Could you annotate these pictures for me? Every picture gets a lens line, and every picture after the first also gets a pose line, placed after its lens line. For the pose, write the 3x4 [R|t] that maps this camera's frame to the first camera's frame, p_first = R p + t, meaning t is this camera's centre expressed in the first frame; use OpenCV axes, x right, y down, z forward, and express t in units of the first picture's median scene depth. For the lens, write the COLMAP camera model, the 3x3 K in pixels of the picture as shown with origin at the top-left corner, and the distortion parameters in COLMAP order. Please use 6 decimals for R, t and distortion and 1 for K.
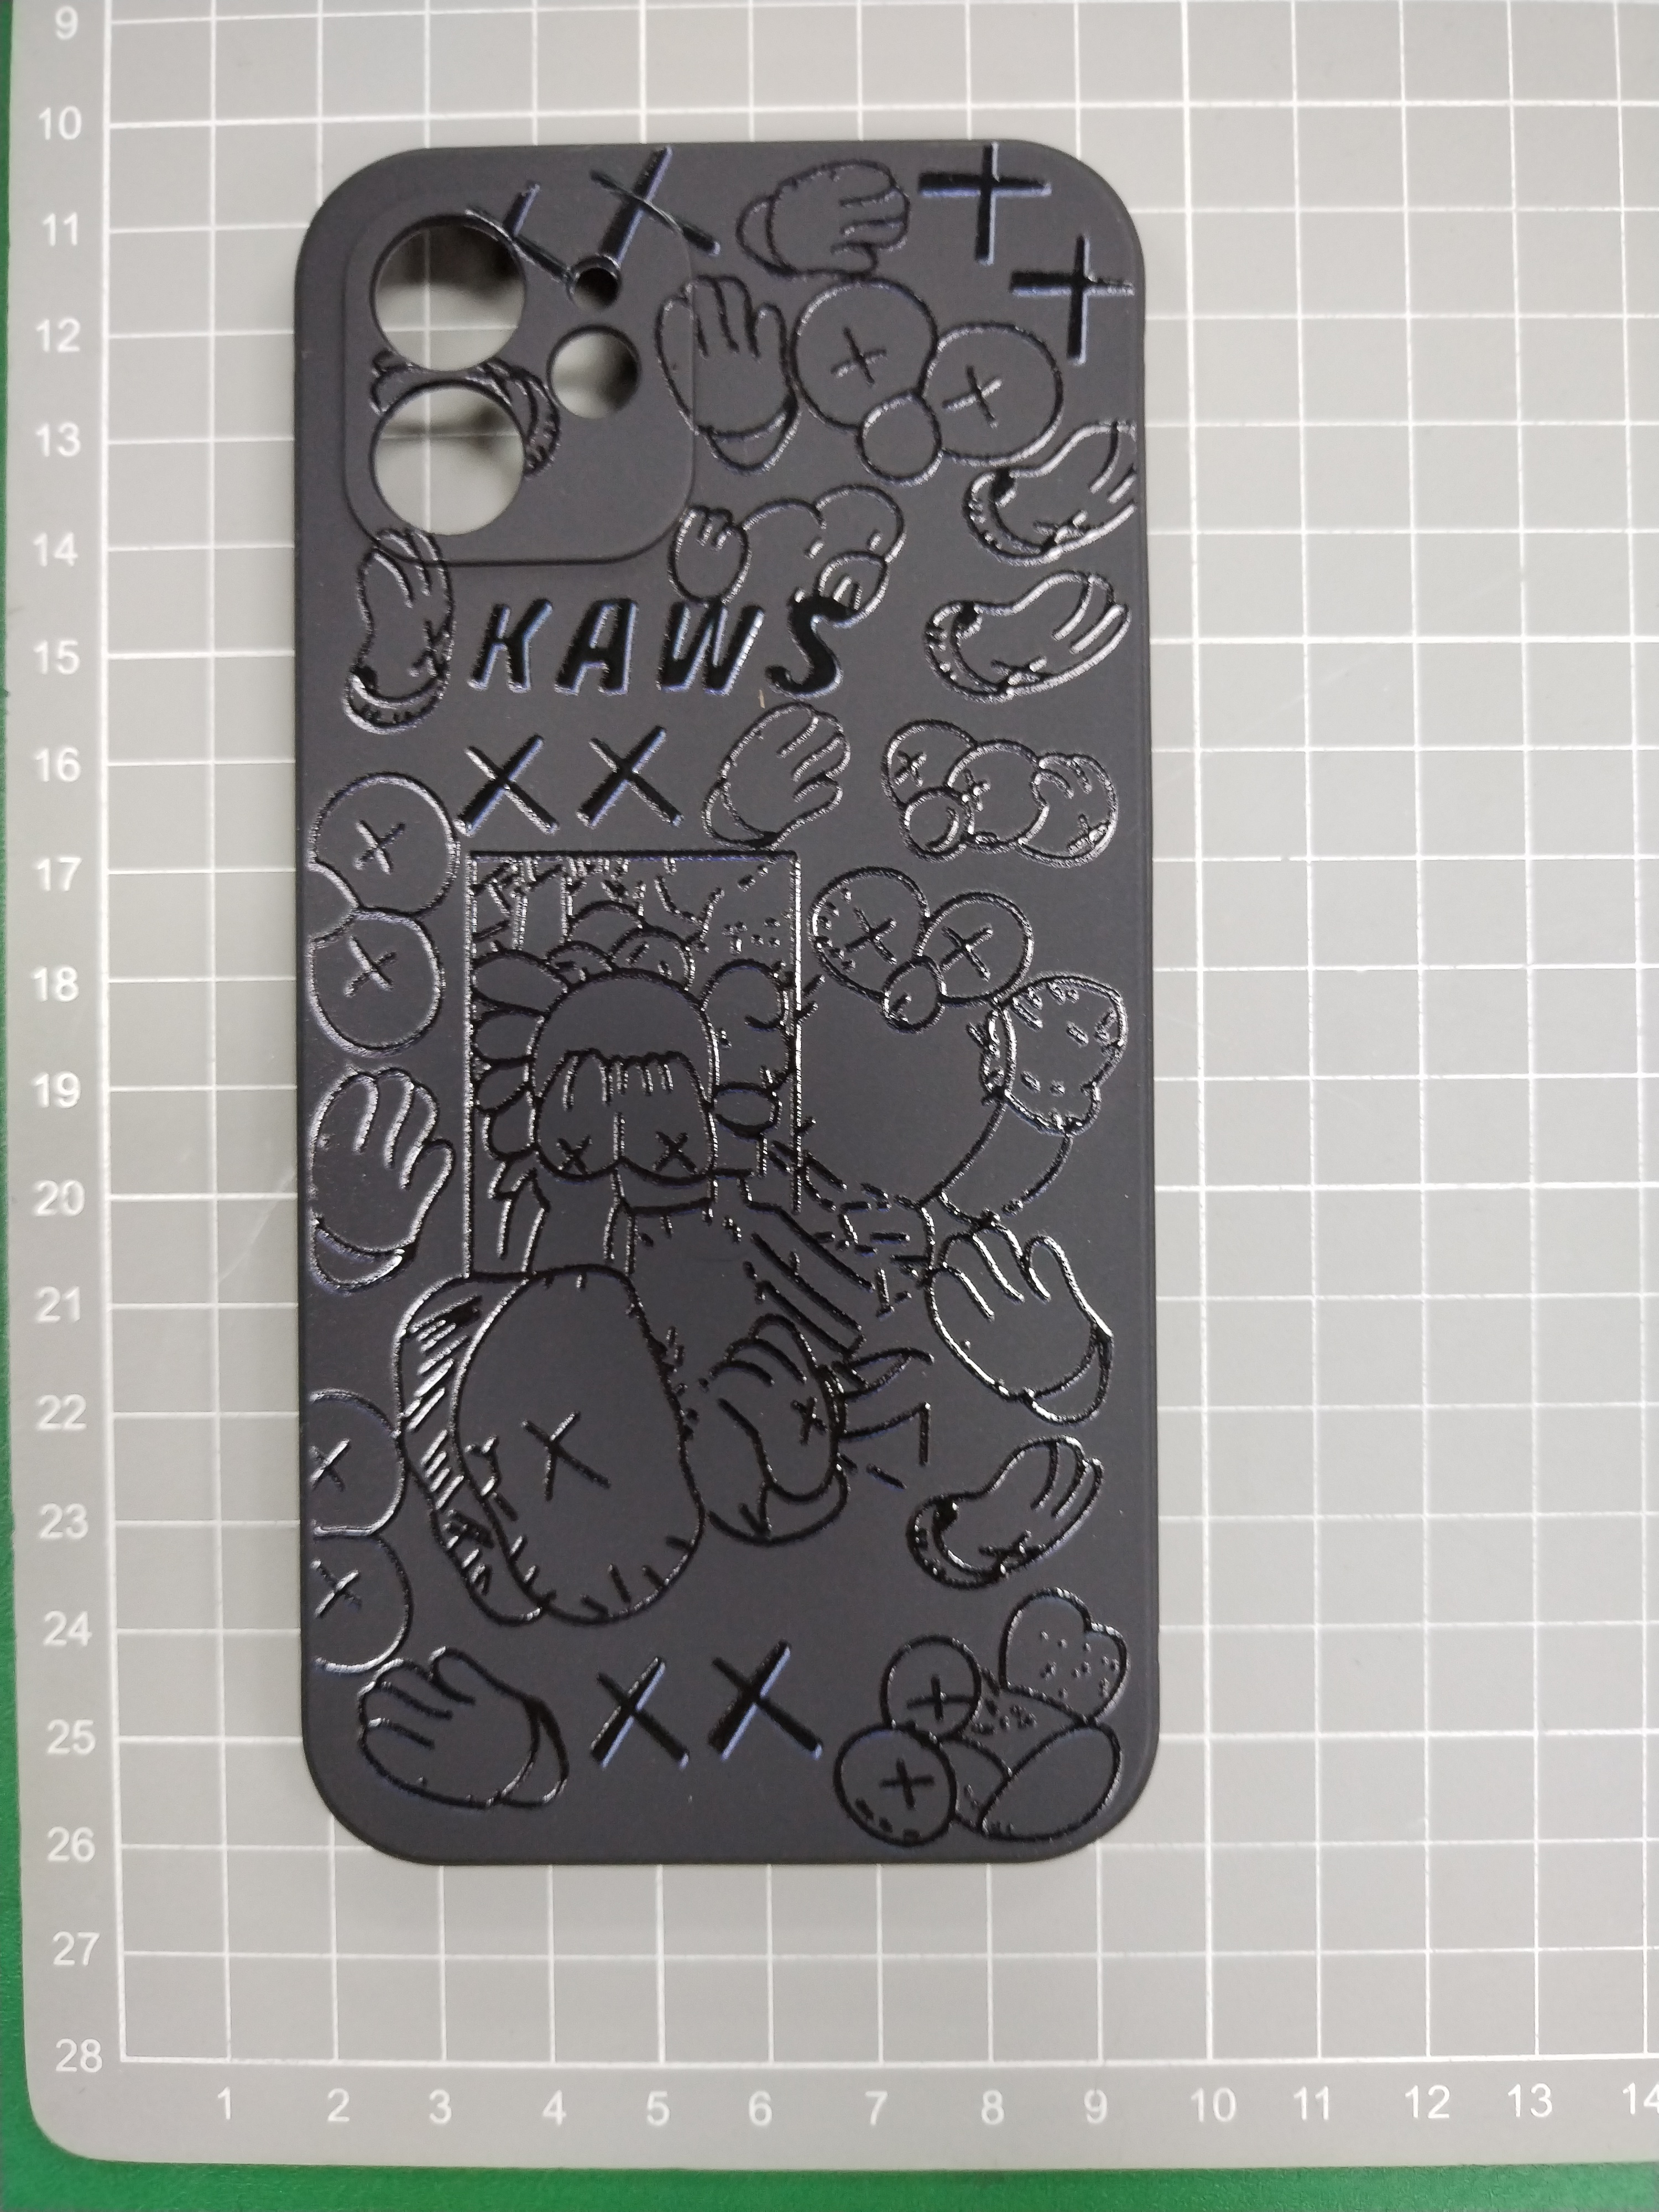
lens RADIAL K [[1709.7, 0, 824.6], [0, 1709.7, 1103.4], [0, 0, 1]] dist [-0.089705, -0.000654]
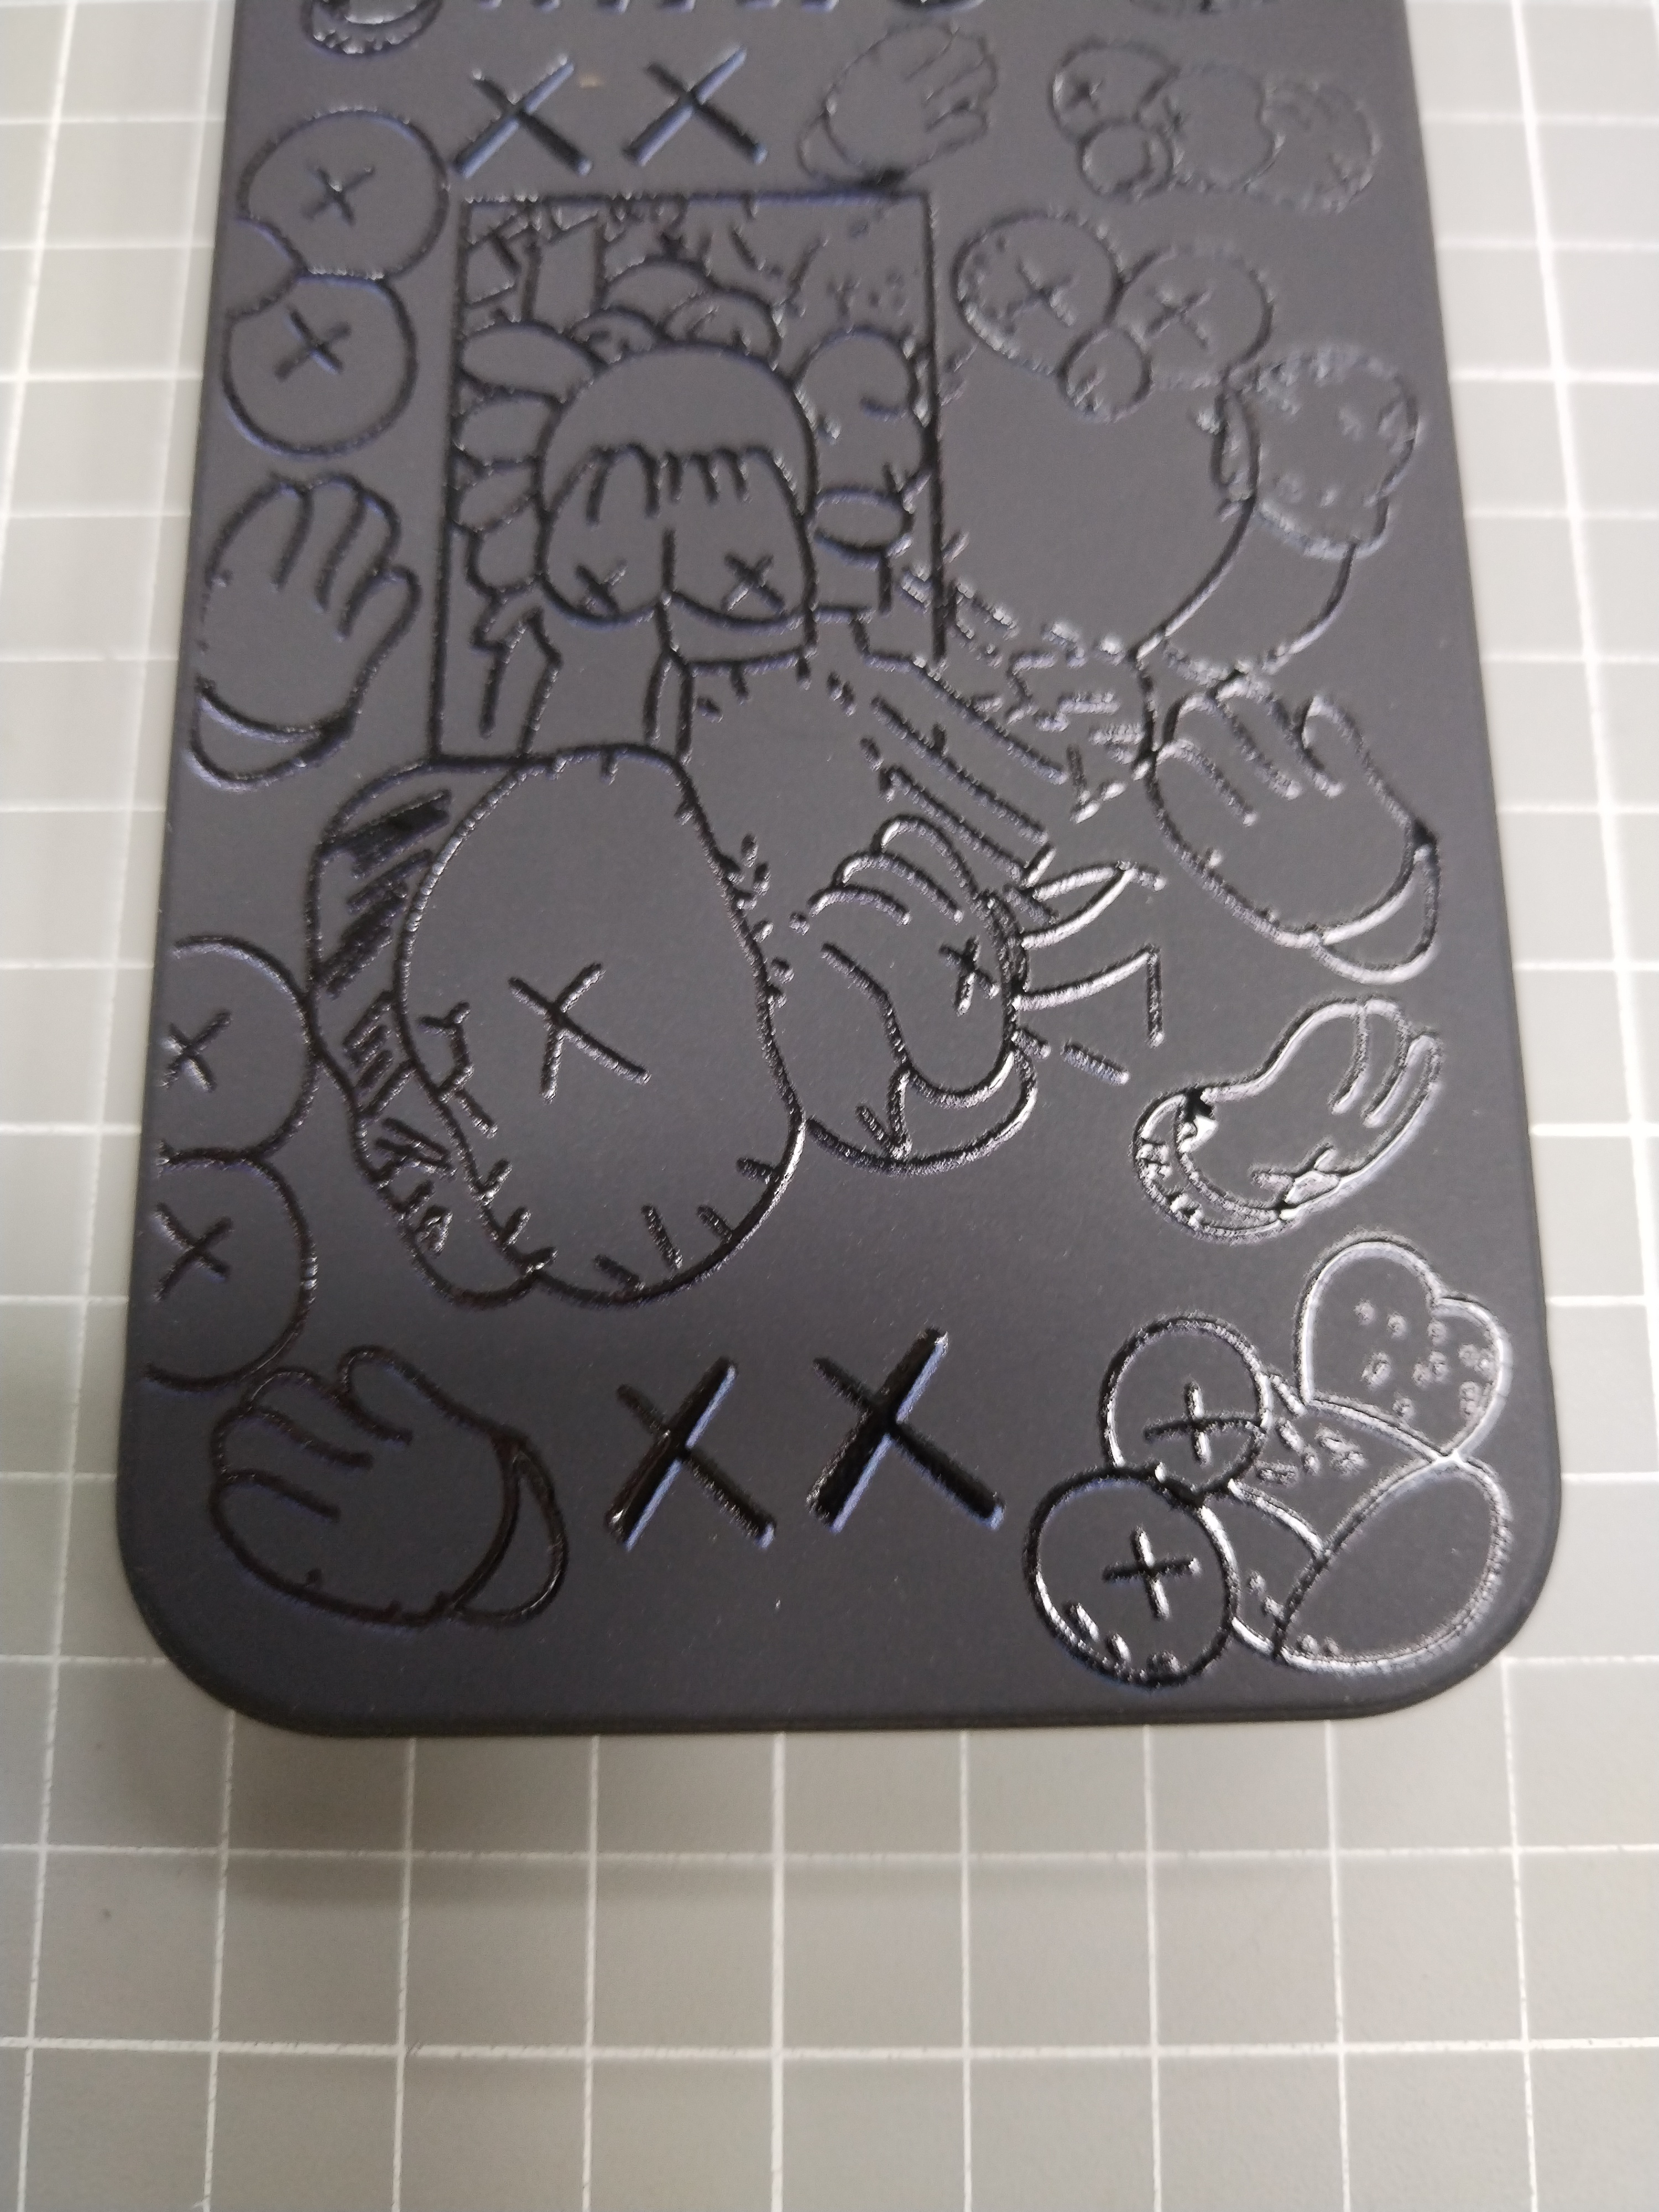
lens RADIAL K [[1709.7, 0, 846.3], [0, 1709.7, 1114.3], [0, 0, 1]] dist [-0.089705, -0.000654]
pose [[0.999968, -0.007330, 0.003067, -0.056553], [0.007741, 0.985745, -0.168069, 0.344243], [-0.001792, 0.168088, 0.985770, 0.396310]]
